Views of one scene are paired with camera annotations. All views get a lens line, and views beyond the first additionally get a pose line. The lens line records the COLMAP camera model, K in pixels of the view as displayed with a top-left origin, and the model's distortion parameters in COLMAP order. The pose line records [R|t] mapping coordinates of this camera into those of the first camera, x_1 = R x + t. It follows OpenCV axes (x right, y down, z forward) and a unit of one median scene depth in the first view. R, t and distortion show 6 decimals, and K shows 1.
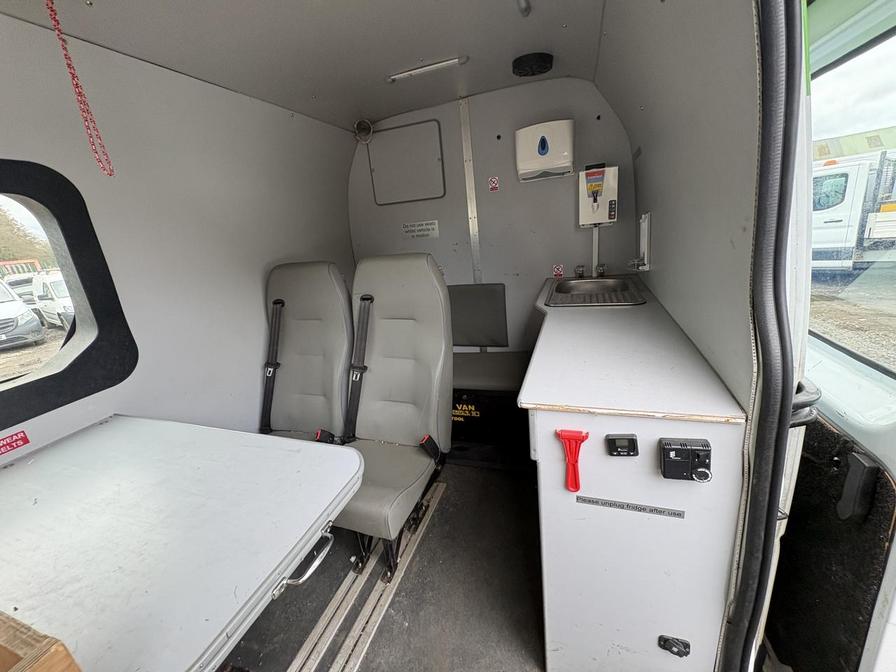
lens RADIAL K [[357.1, 0, 447.0], [0, 357.1, 334.8], [0, 0, 1]] dist [0.001783, -0.000086]
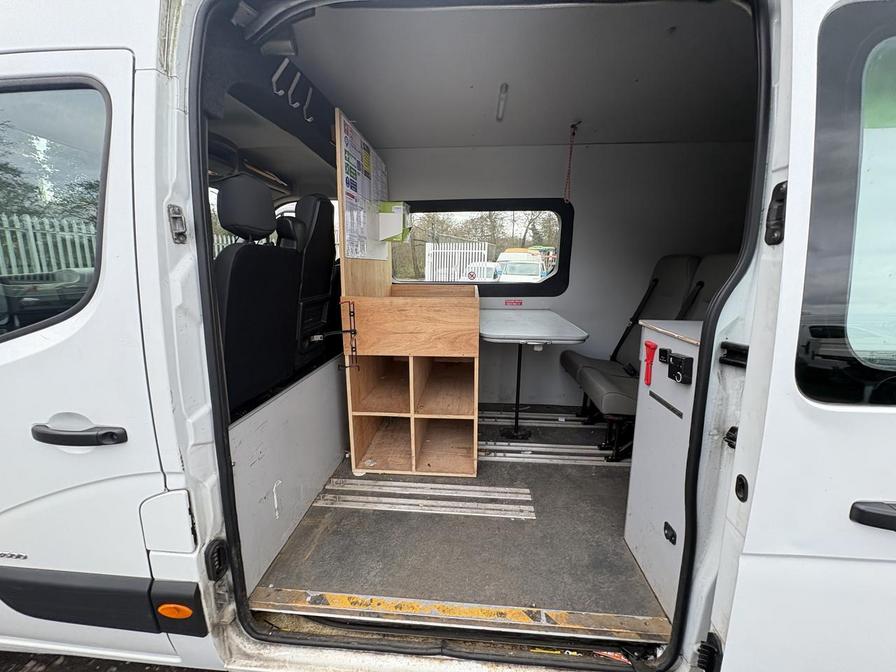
lens RADIAL K [[357.1, 0, 447.0], [0, 357.1, 334.8], [0, 0, 1]] dist [0.001783, -0.000086]
pose [[0.255512, 0.290523, -0.922122, 0.853442], [-0.319383, 0.925601, 0.203121, 0.105580], [0.912529, 0.242610, 0.329290, -0.223834]]
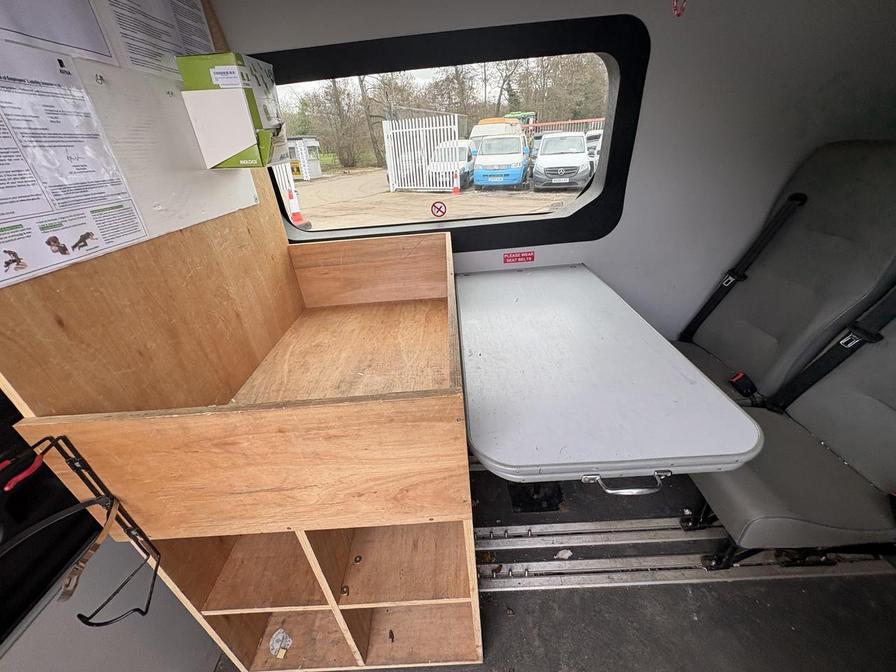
lens RADIAL K [[355.3, 0, 448.0], [0, 355.3, 336.0], [0, 0, 1]] dist [-0.000448, -0.000167]
pose [[0.343016, 0.522485, -0.780609, -0.004800], [-0.244188, 0.852056, 0.463005, -0.015079], [0.907035, 0.031797, 0.419854, 0.069283]]
